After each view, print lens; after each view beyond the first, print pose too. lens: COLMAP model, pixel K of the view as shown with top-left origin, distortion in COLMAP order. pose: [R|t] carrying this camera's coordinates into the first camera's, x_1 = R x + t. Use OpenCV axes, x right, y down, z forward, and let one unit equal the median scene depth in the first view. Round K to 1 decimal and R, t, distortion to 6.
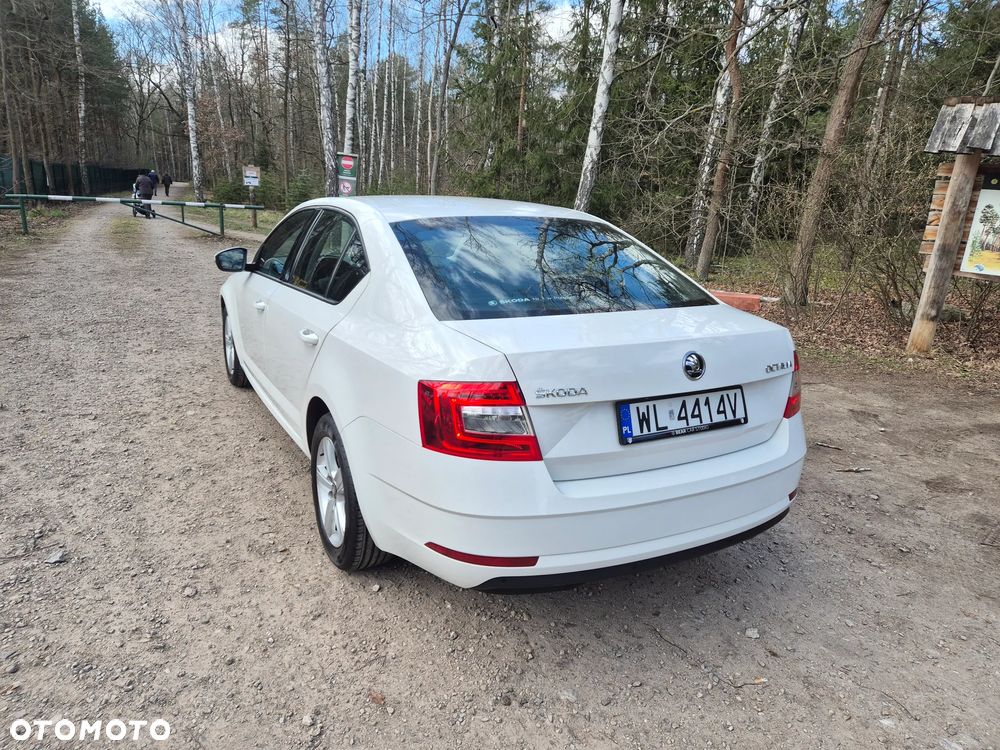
lens RADIAL K [[665.6, 0, 500.0], [0, 665.6, 375.0], [0, 0, 1]] dist [0.086778, -0.079023]
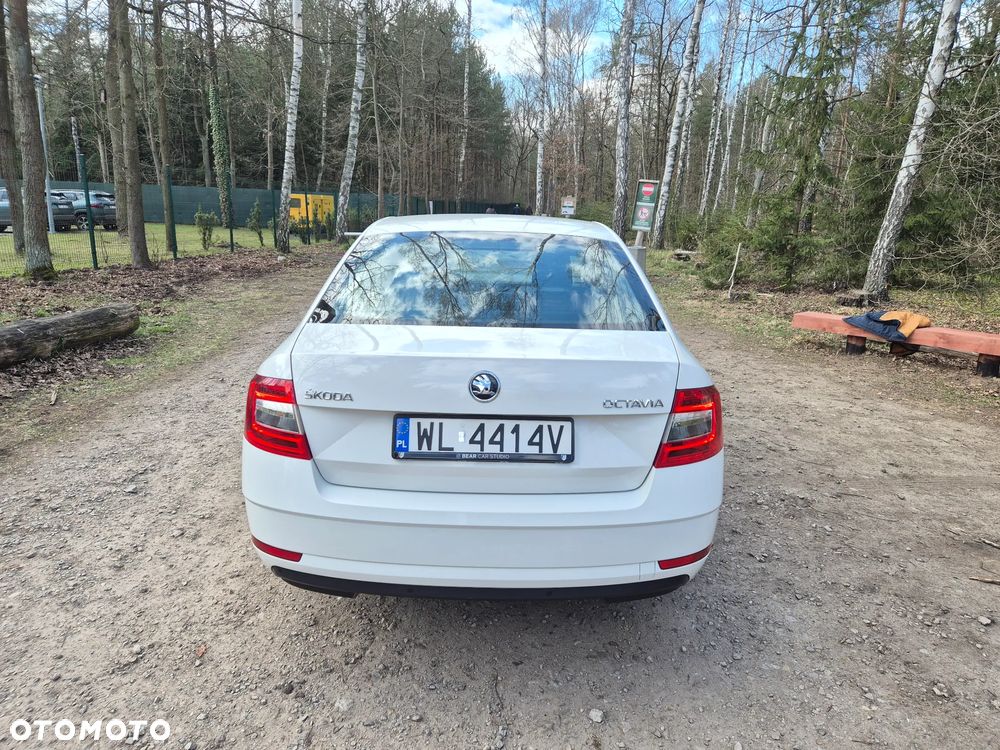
lens RADIAL K [[665.6, 0, 504.7], [0, 665.6, 371.1], [0, 0, 1]] dist [0.084327, -0.075644]
pose [[0.882031, 0.094351, -0.461649, 0.723645], [-0.114338, 0.993322, -0.015443, -0.023550], [0.457109, 0.066406, 0.886928, 0.194709]]
